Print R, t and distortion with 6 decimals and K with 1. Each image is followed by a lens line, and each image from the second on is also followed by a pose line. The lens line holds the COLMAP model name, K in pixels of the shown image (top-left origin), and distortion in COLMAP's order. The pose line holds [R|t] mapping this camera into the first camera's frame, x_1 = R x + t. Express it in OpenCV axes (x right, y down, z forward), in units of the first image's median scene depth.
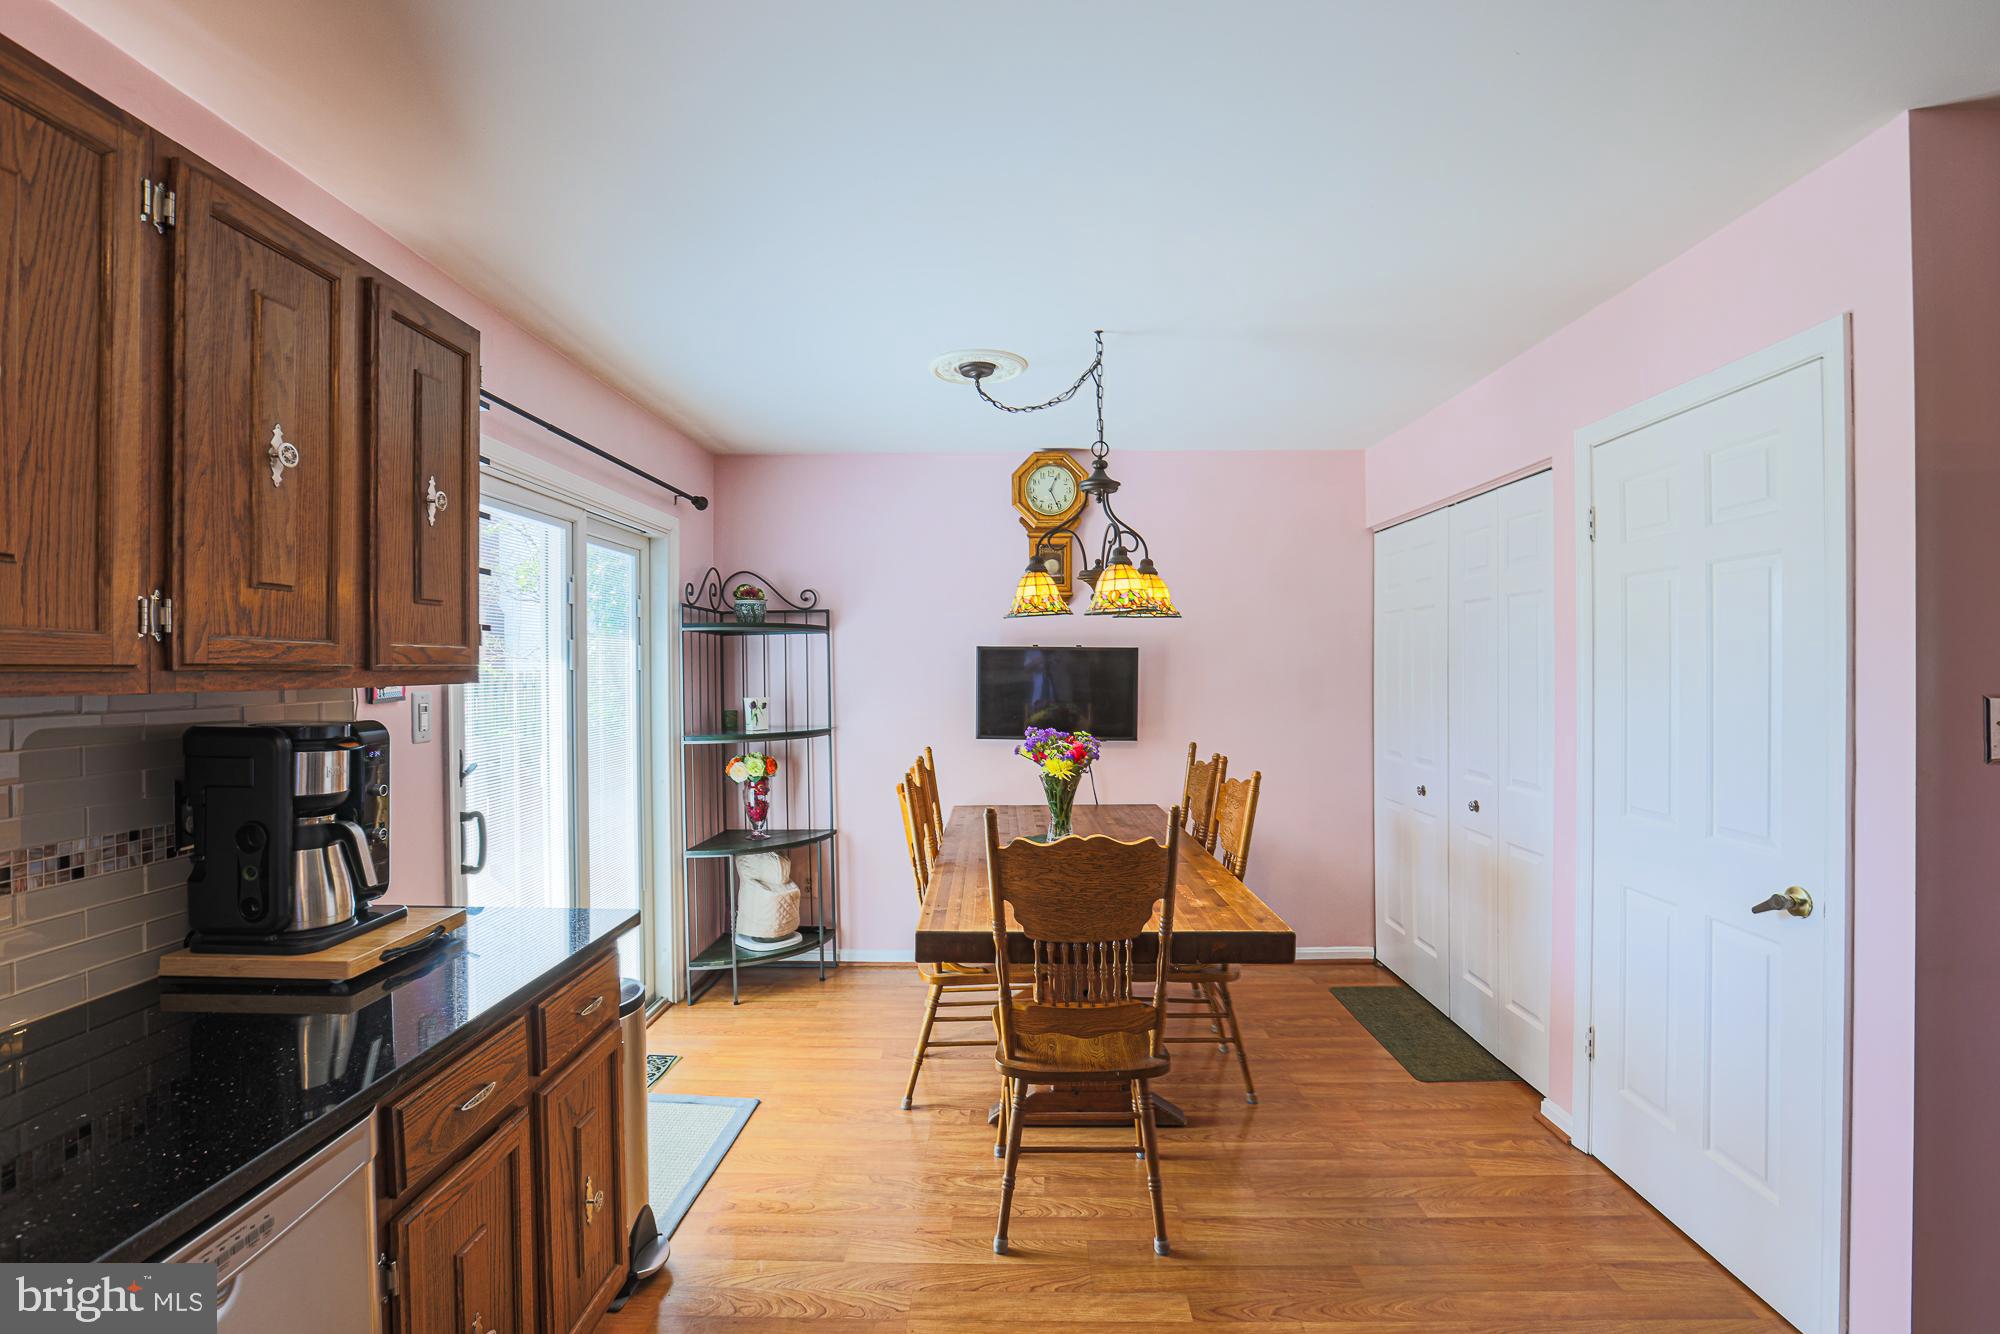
lens RADIAL K [[933.6, 0, 1000.0], [0, 933.6, 671.1], [0, 0, 1]] dist [-0.051187, 0.022426]
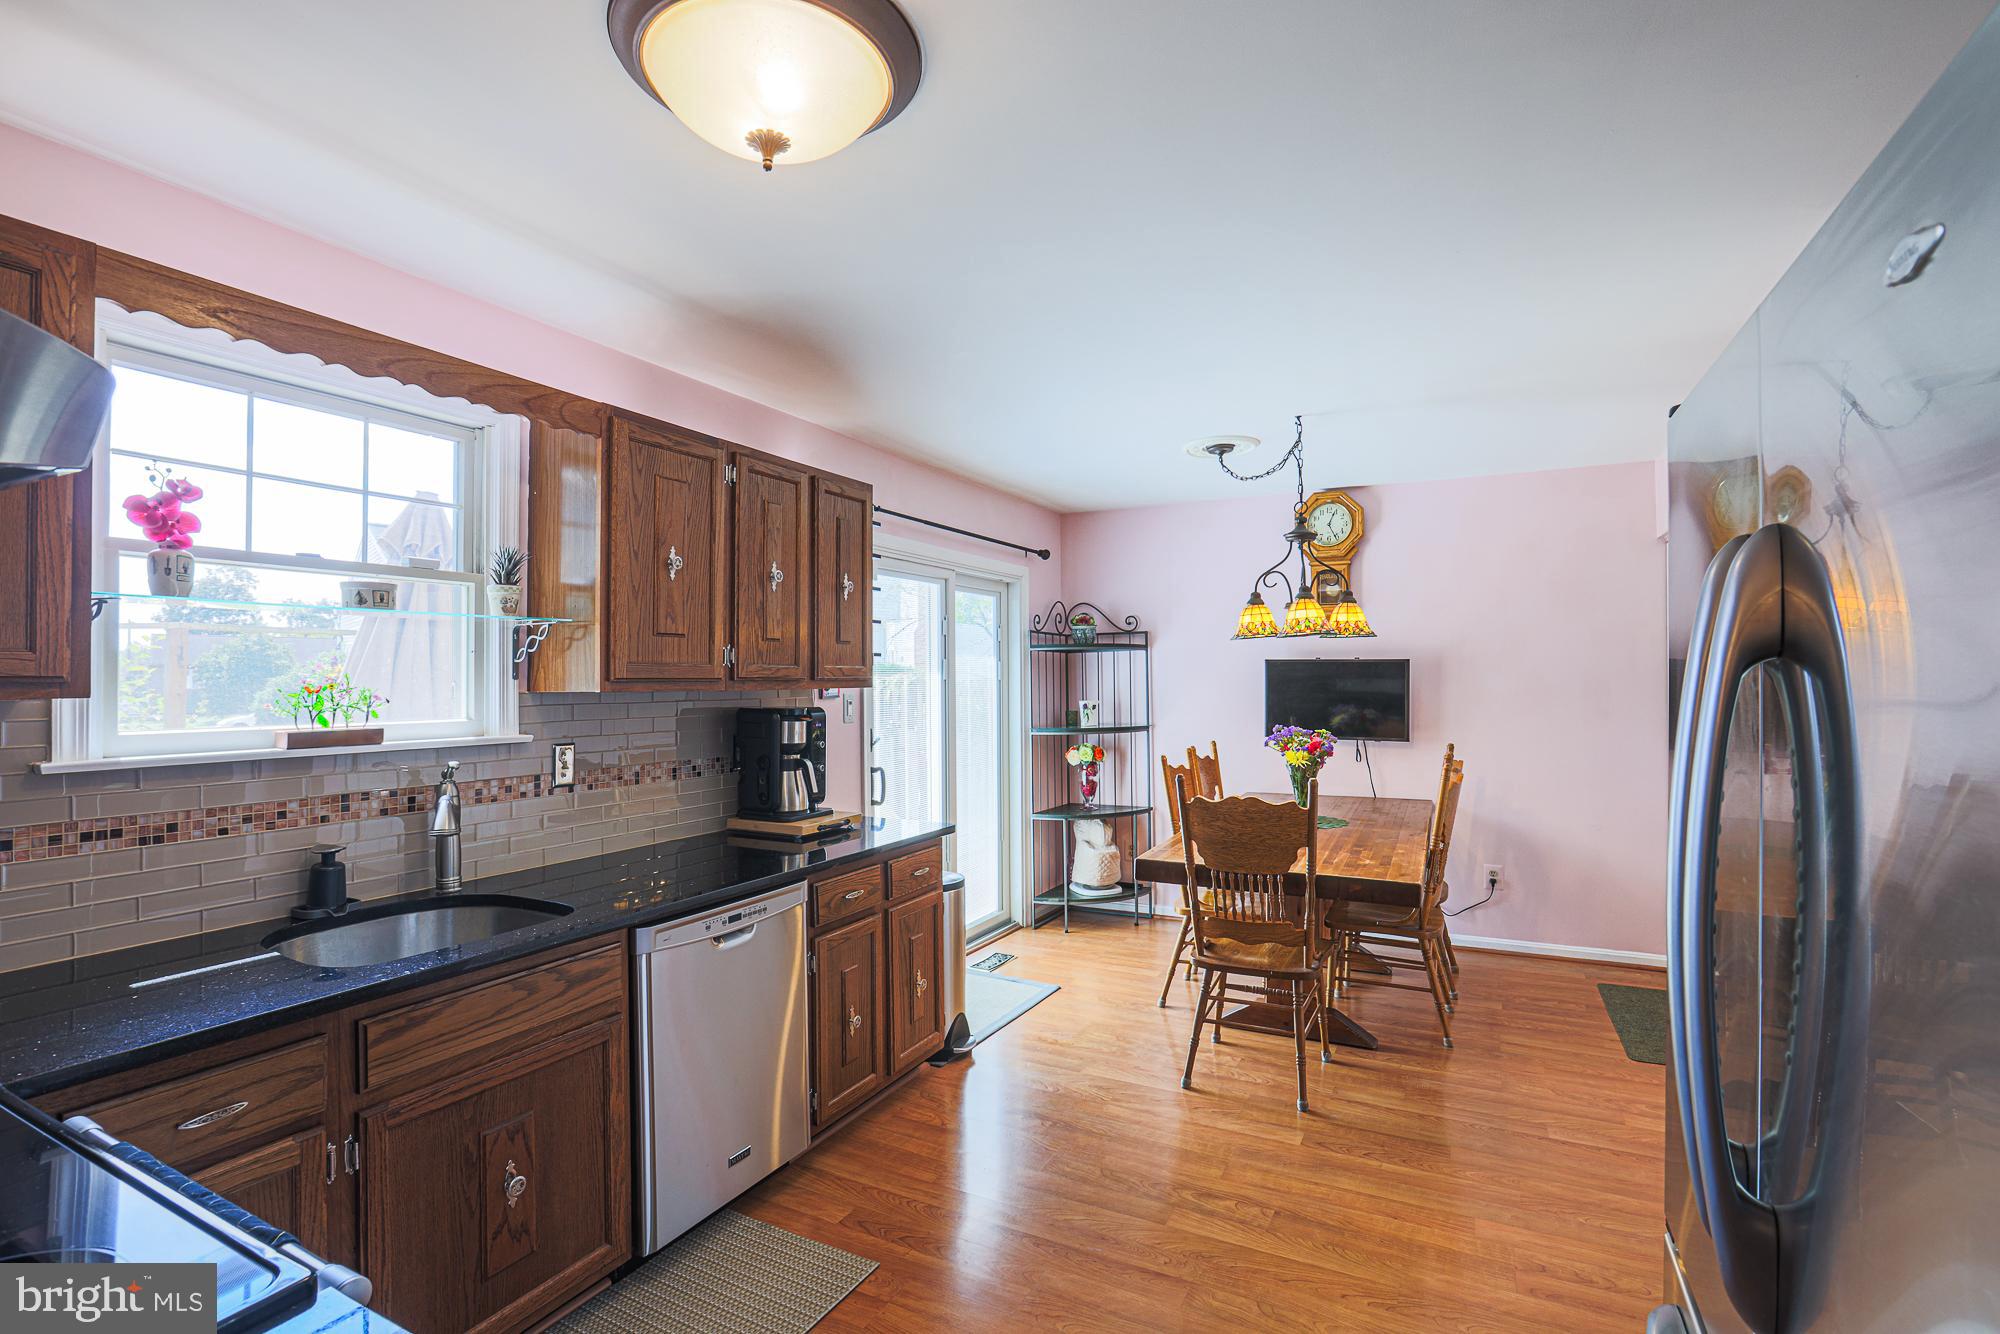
lens RADIAL K [[927.4, 0, 1000.0], [0, 927.4, 667.0], [0, 0, 1]] dist [-0.023492, 0.000355]
pose [[0.899772, -0.007046, -0.436303, 0.305546], [0.000704, 0.999892, -0.014695, 0.000556], [0.436359, 0.012915, 0.899680, -0.347644]]
